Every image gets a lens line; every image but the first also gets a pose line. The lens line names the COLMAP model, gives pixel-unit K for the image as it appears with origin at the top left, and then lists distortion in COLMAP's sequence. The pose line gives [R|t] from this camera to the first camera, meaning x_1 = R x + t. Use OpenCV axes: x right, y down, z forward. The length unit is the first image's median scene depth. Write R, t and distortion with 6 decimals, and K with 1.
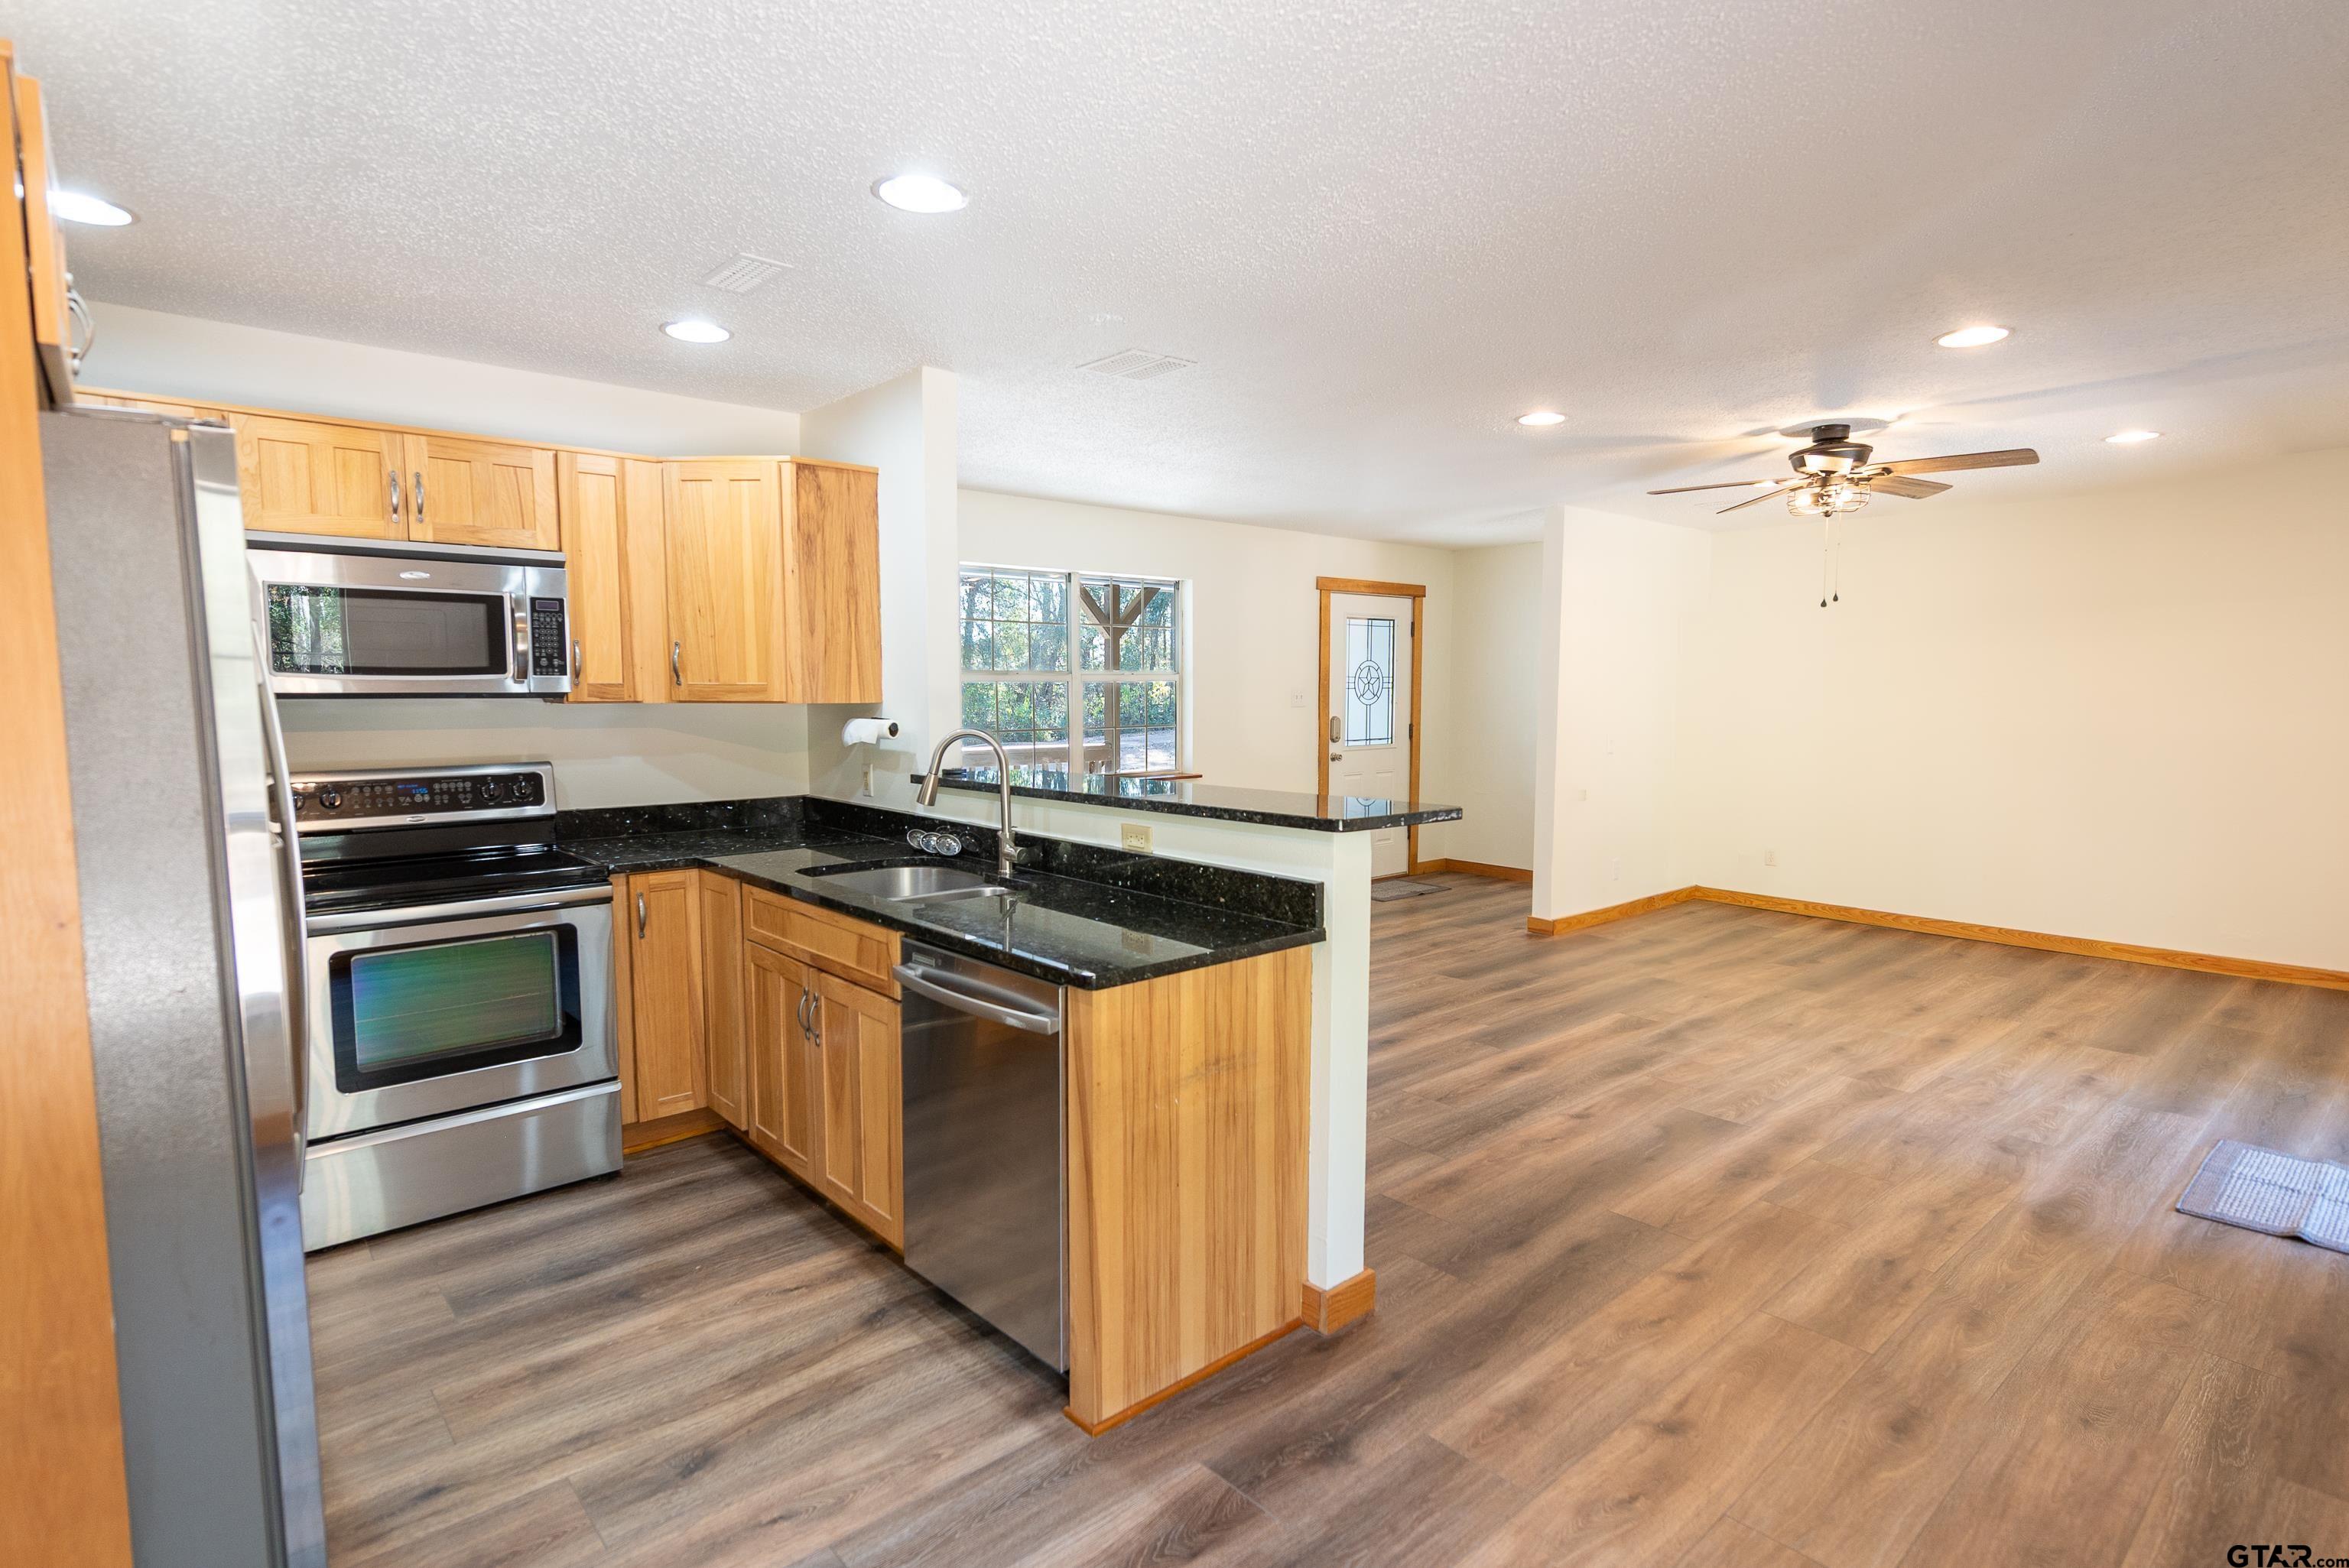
lens RADIAL K [[1171.8, 0, 1174.5], [0, 1171.8, 784.0], [0, 0, 1]] dist [0.001162, 0.000328]
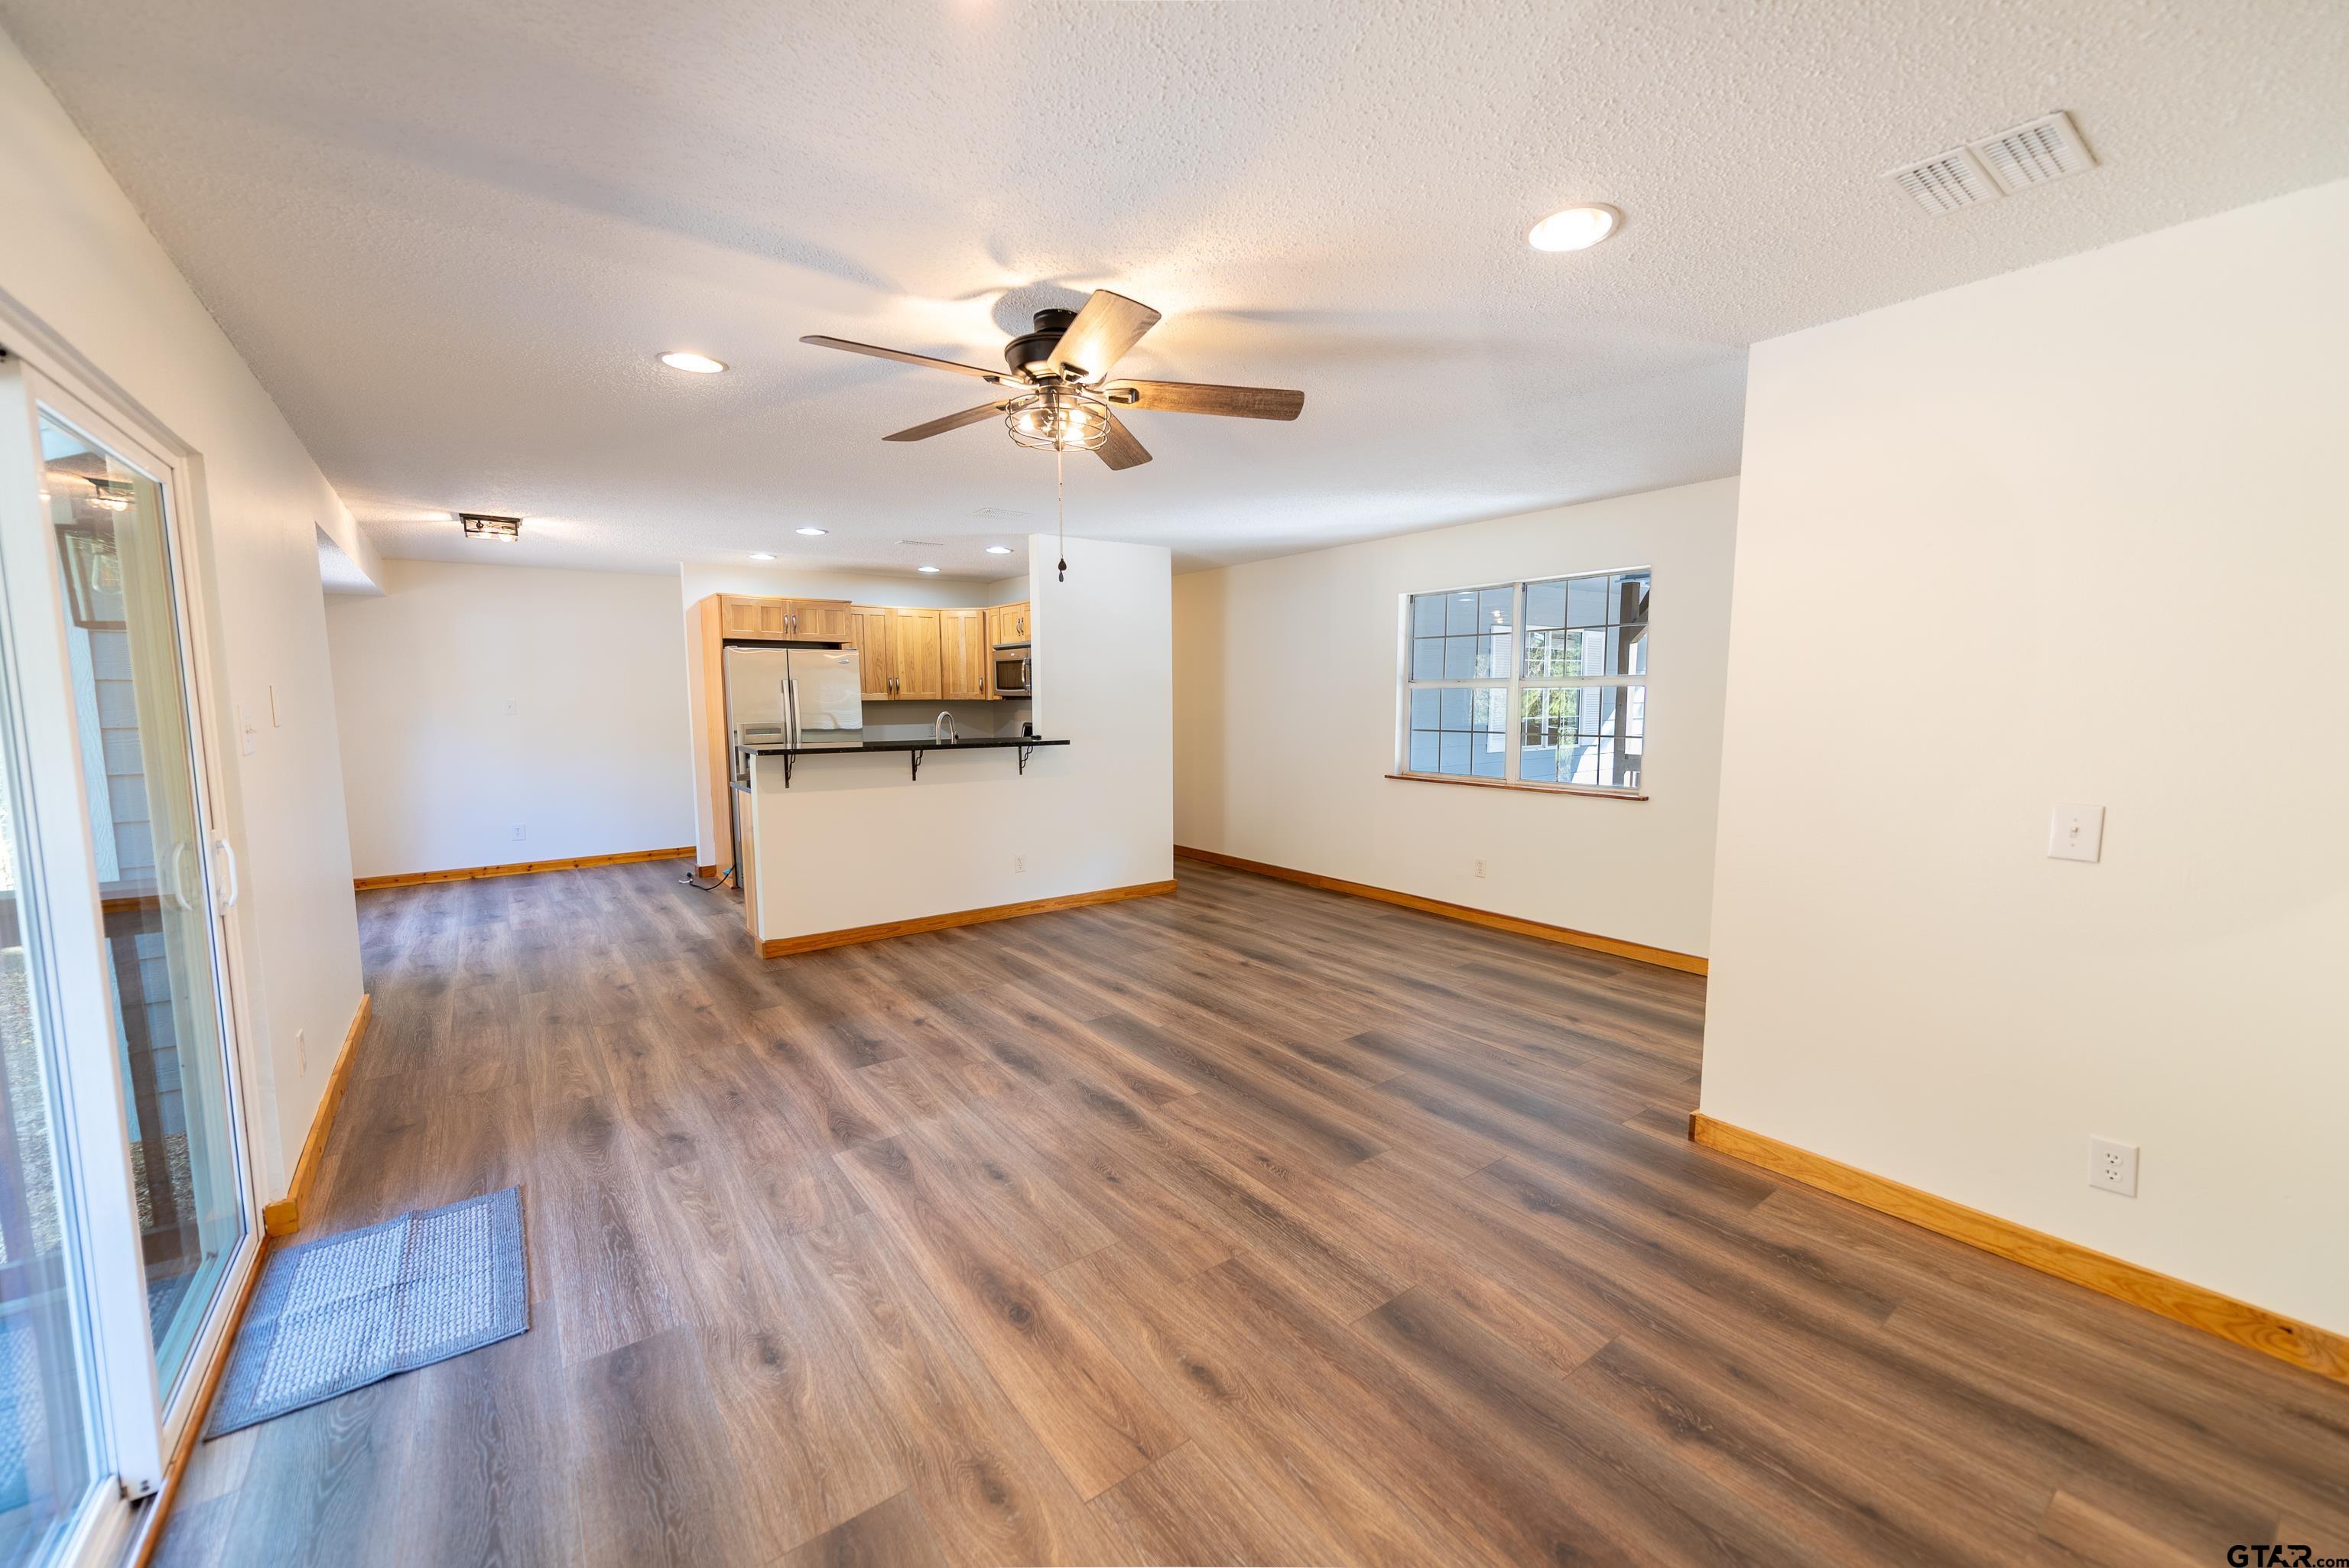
lens RADIAL K [[919.4, 0, 1170.6], [0, 919.4, 785.7], [0, 0, 1]] dist [0.010626, -0.000578]
pose [[-0.083660, 0.101574, -0.991304, 1.473064], [-0.079442, 0.990945, 0.108242, -0.127073], [0.993323, 0.087807, -0.074833, 1.487982]]
